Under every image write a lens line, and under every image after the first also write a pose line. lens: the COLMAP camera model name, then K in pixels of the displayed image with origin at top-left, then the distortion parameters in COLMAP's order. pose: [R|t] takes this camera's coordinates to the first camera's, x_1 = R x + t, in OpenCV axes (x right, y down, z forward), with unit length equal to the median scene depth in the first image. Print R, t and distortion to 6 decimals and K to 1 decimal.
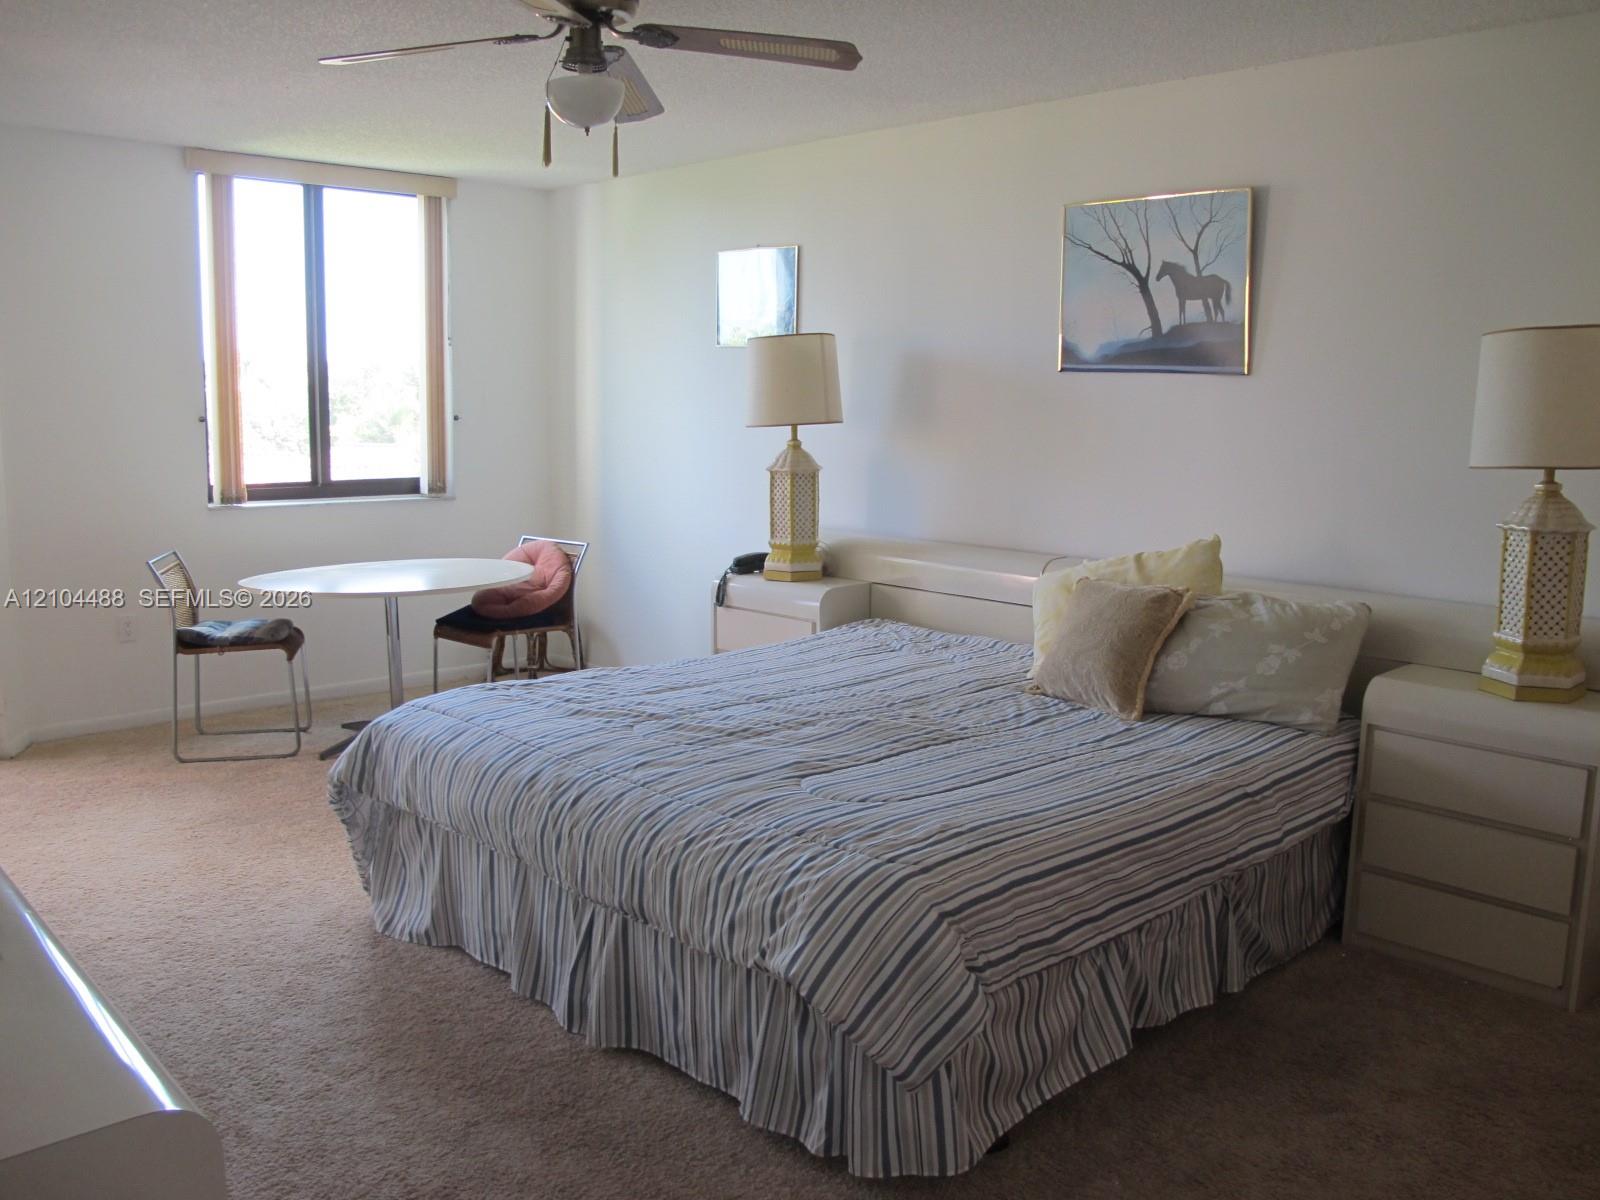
lens RADIAL K [[1312.1, 0, 802.1], [0, 1312.1, 604.9], [0, 0, 1]] dist [-0.138038, 0.088702]
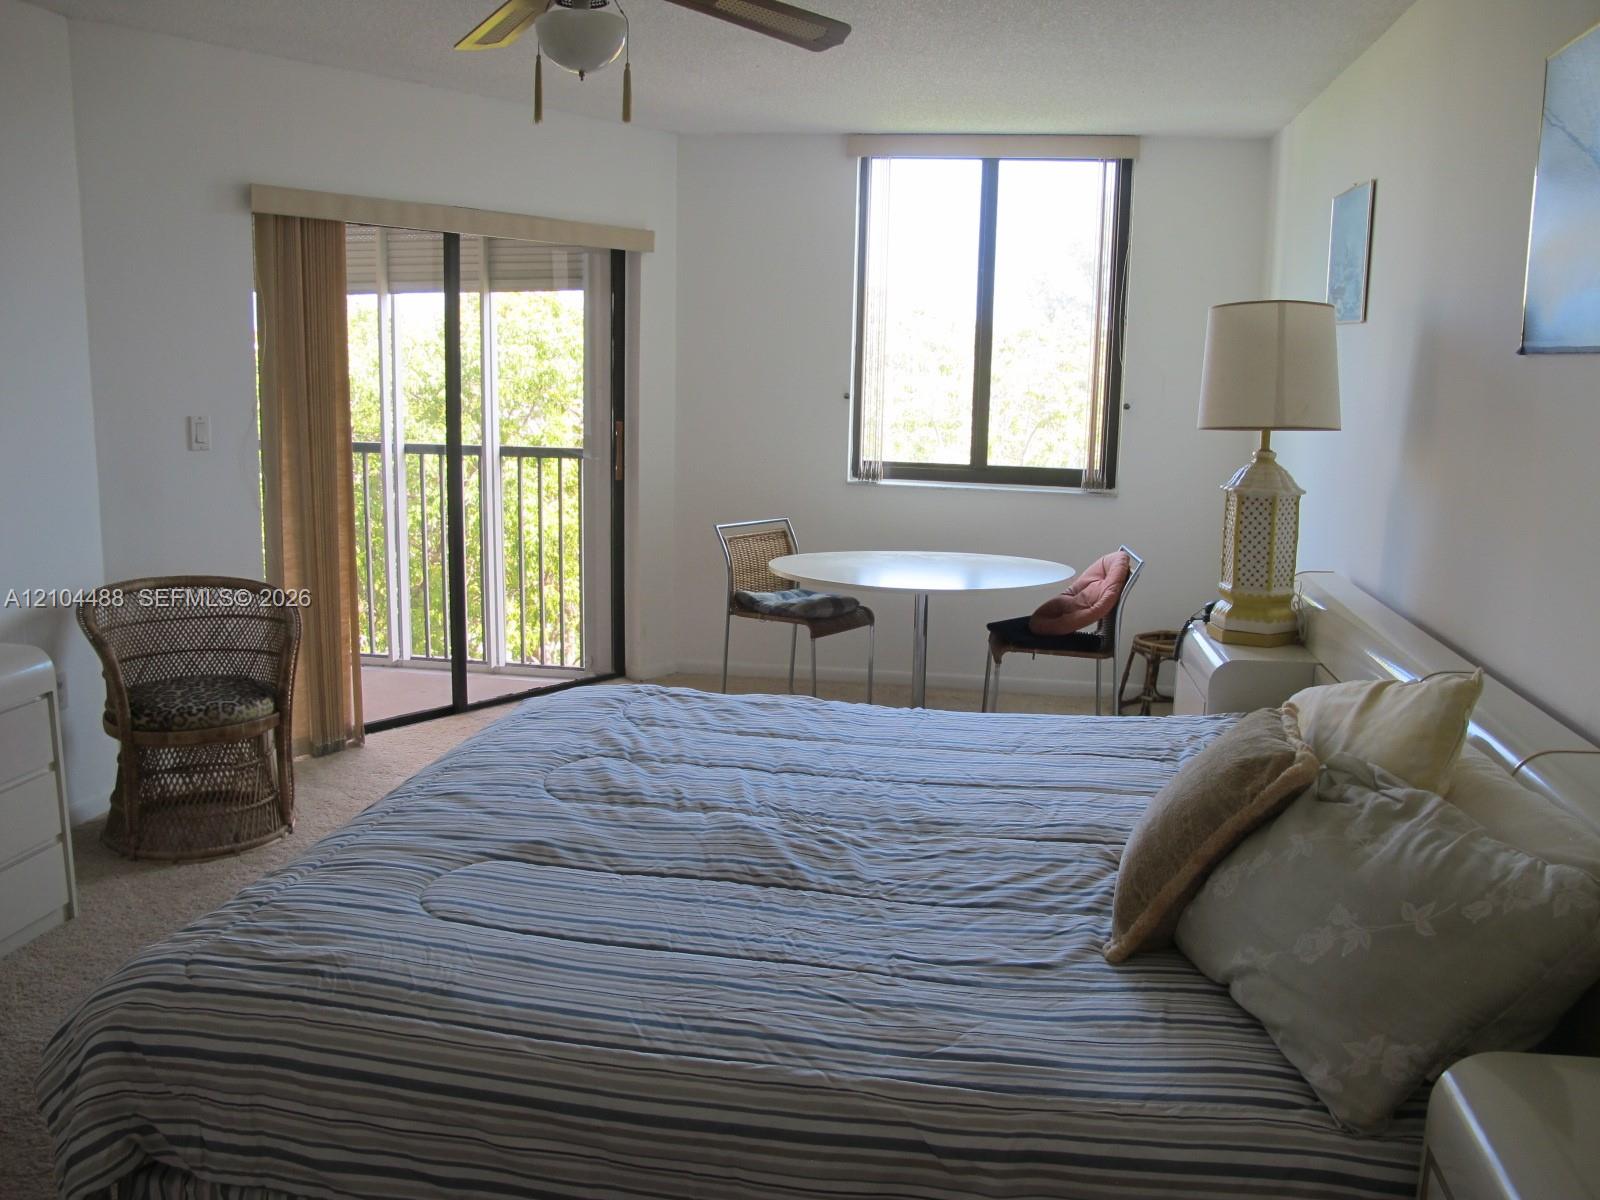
lens RADIAL K [[1312.1, 0, 802.1], [0, 1312.1, 604.9], [0, 0, 1]] dist [-0.138038, 0.088702]
pose [[0.620893, 0.143981, -0.770559, 0.504718], [-0.137149, 0.987778, 0.074058, -0.075651], [0.771804, 0.059699, 0.633052, 0.454670]]
